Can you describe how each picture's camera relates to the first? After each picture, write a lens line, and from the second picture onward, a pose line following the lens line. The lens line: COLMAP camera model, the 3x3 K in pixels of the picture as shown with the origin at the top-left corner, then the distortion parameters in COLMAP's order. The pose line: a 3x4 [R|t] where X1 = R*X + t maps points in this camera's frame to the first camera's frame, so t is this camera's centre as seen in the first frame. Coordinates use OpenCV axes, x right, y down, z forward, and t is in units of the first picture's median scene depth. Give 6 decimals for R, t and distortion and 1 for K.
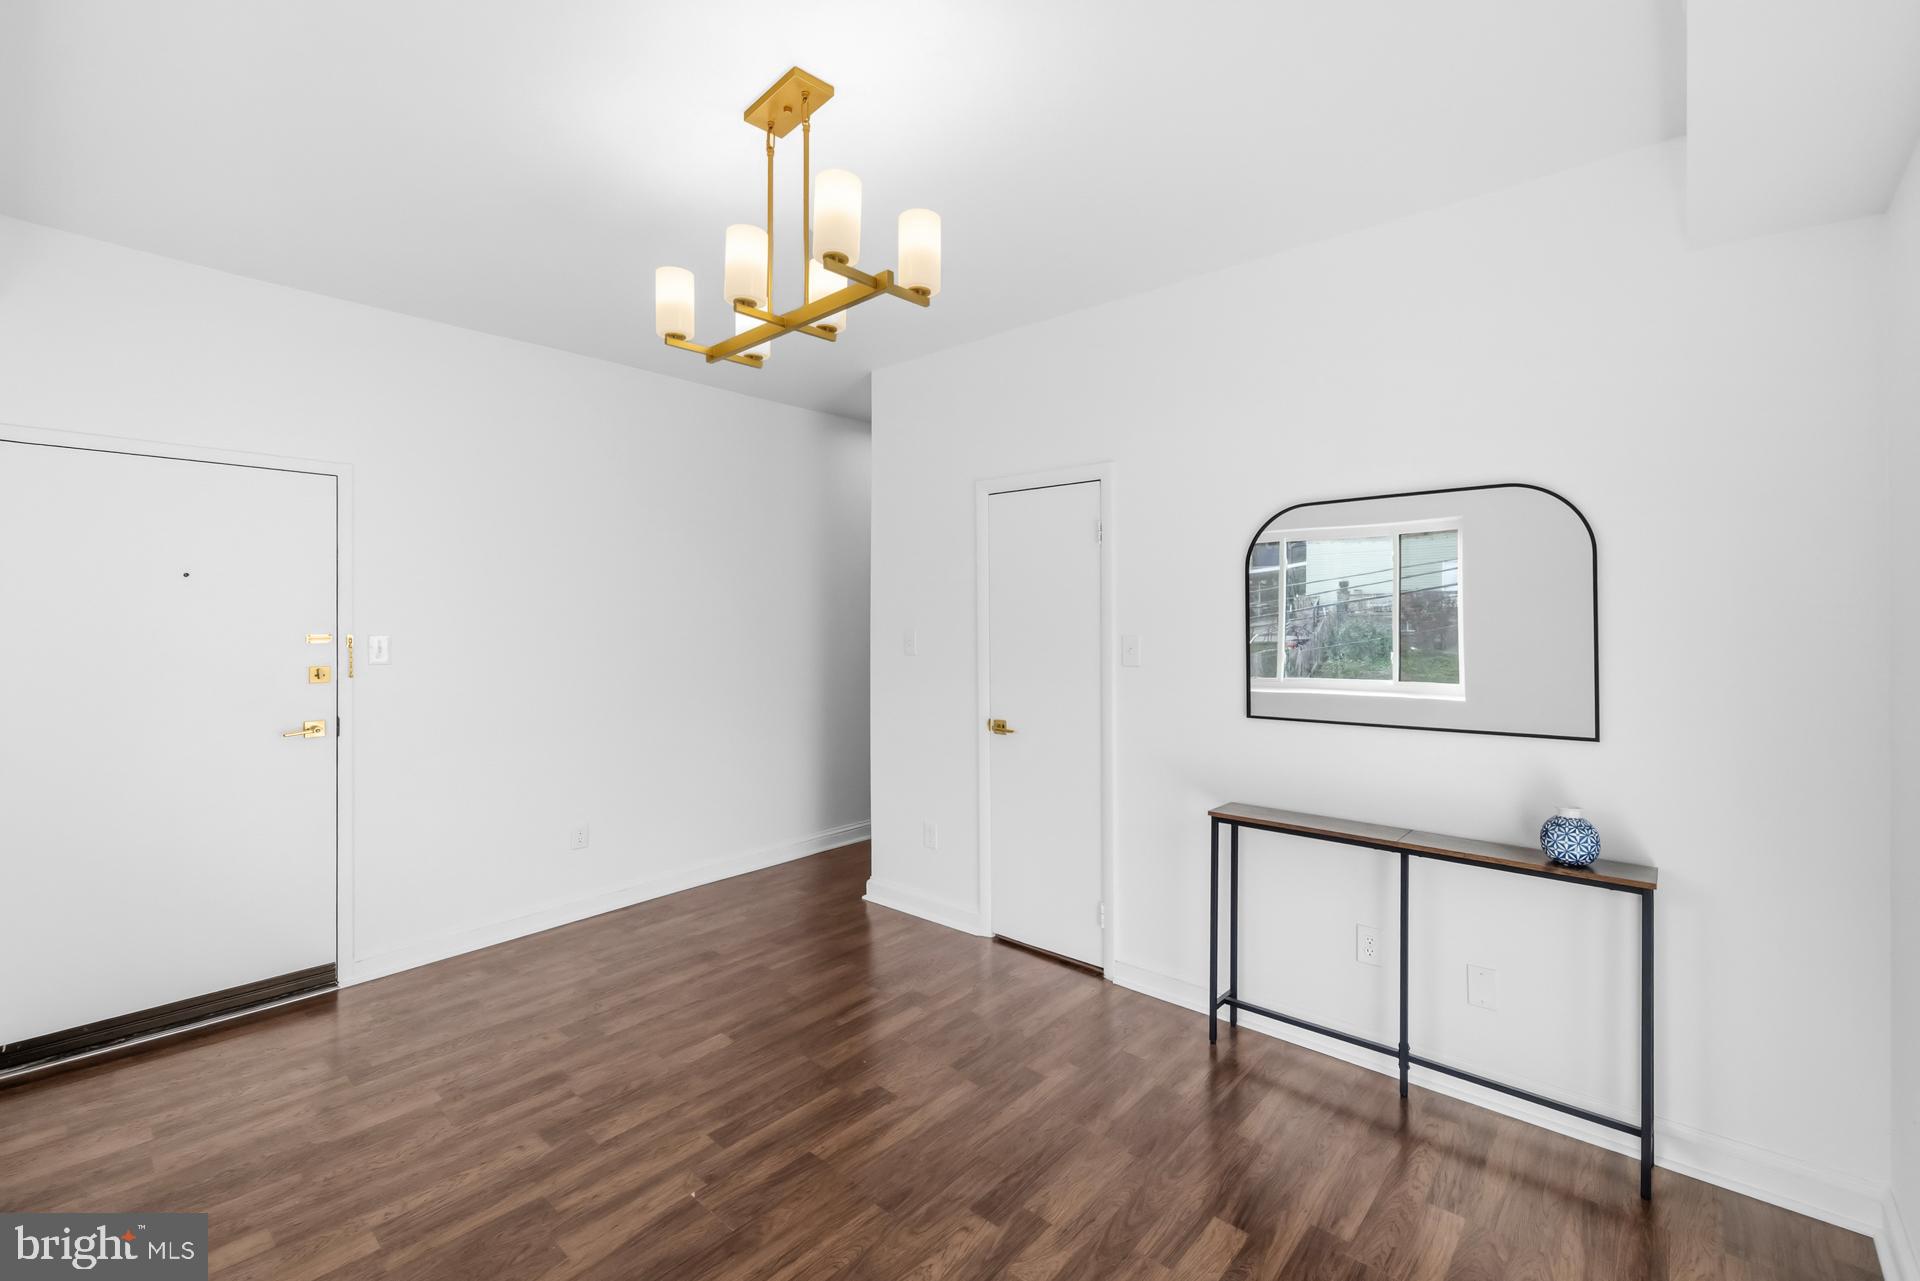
lens RADIAL K [[830.0, 0, 970.9], [0, 830.0, 626.5], [0, 0, 1]] dist [-0.002150, 0.000799]
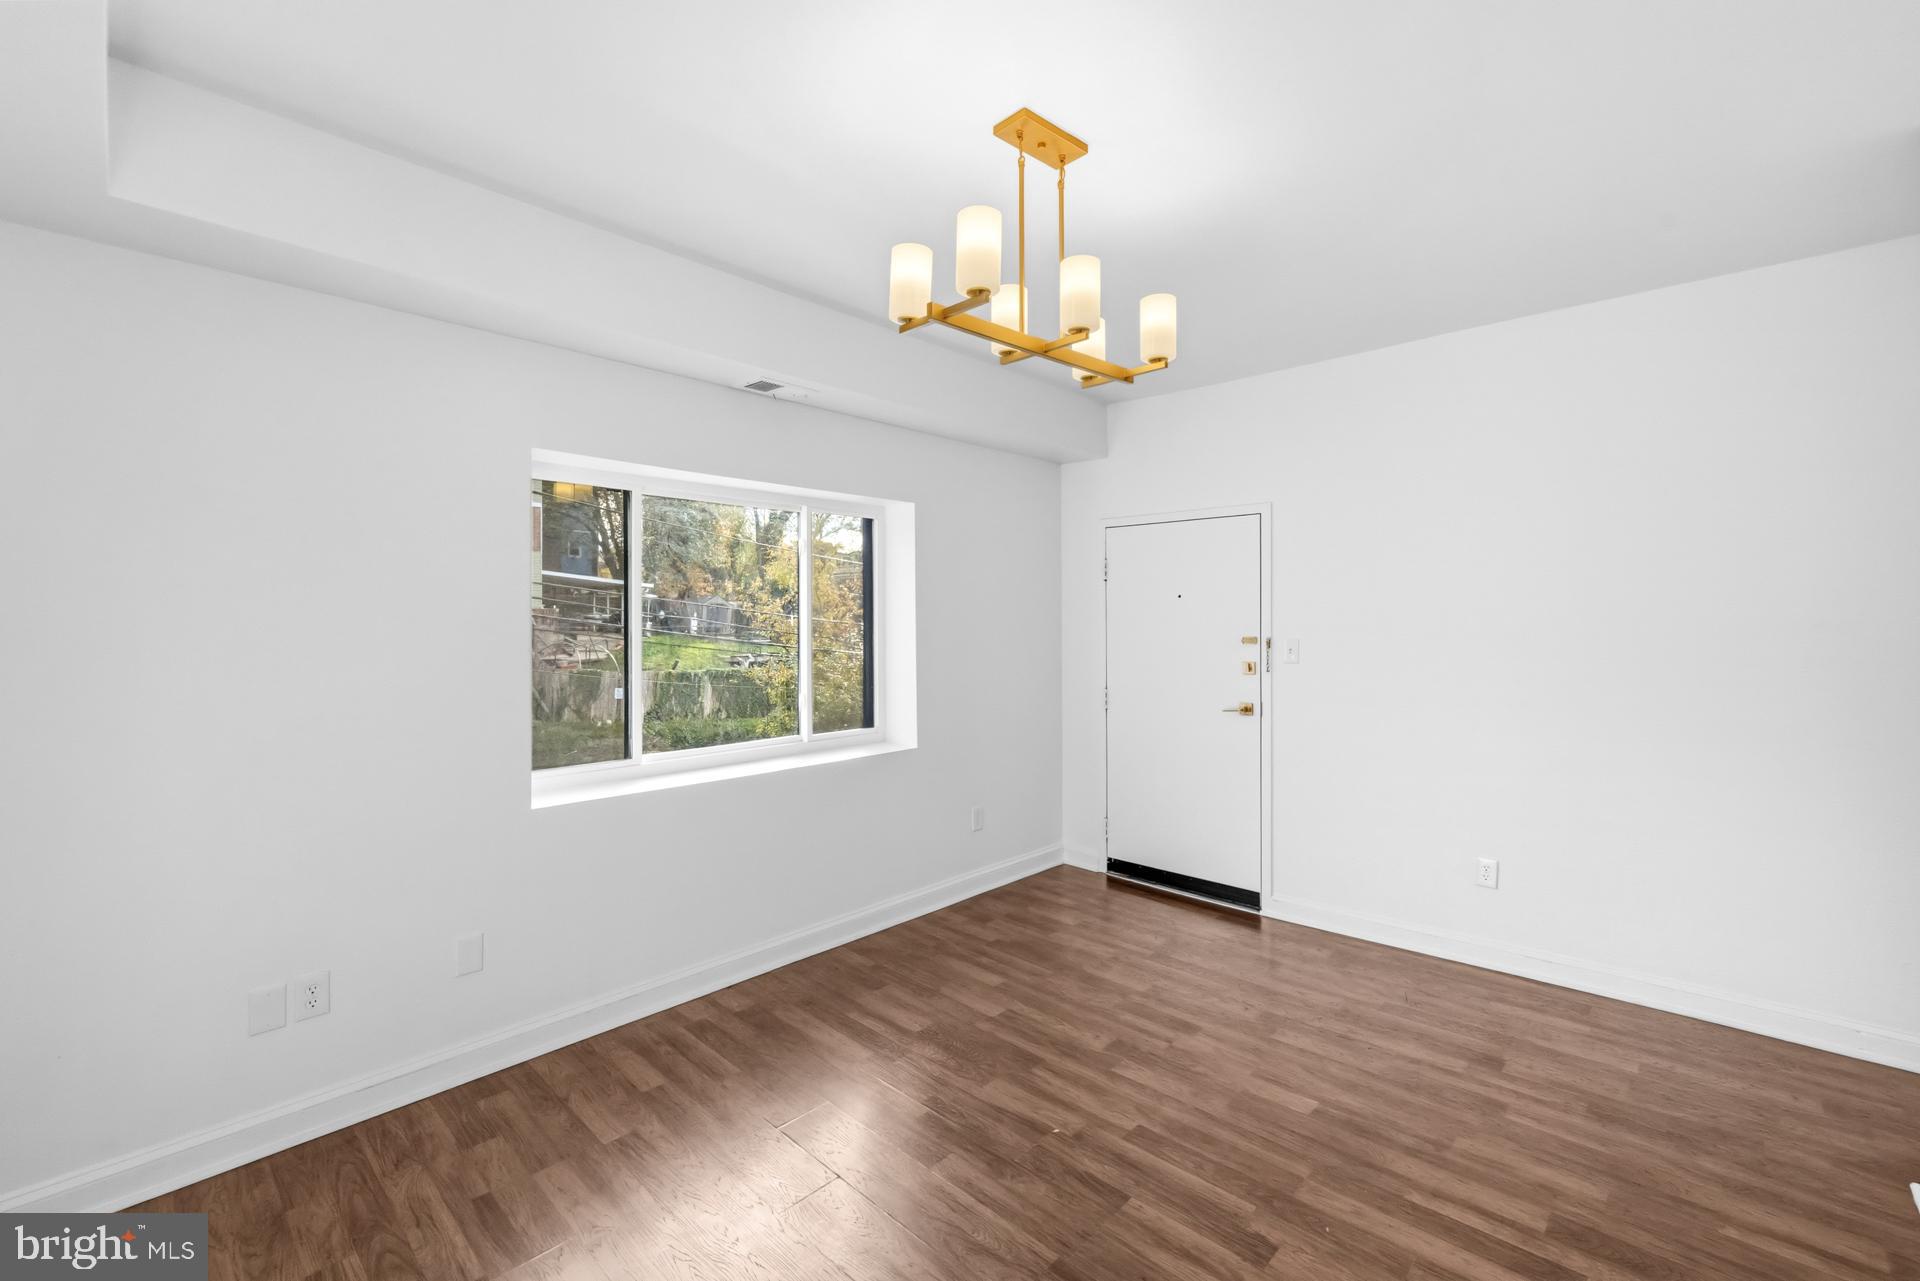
lens RADIAL K [[830.0, 0, 975.2], [0, 830.0, 637.9], [0, 0, 1]] dist [-0.002150, 0.000799]
pose [[-0.049757, 0.019556, -0.998570, 0.636379], [-0.008766, 0.999761, 0.020016, -0.014277], [0.998723, 0.009749, -0.049574, 0.743695]]
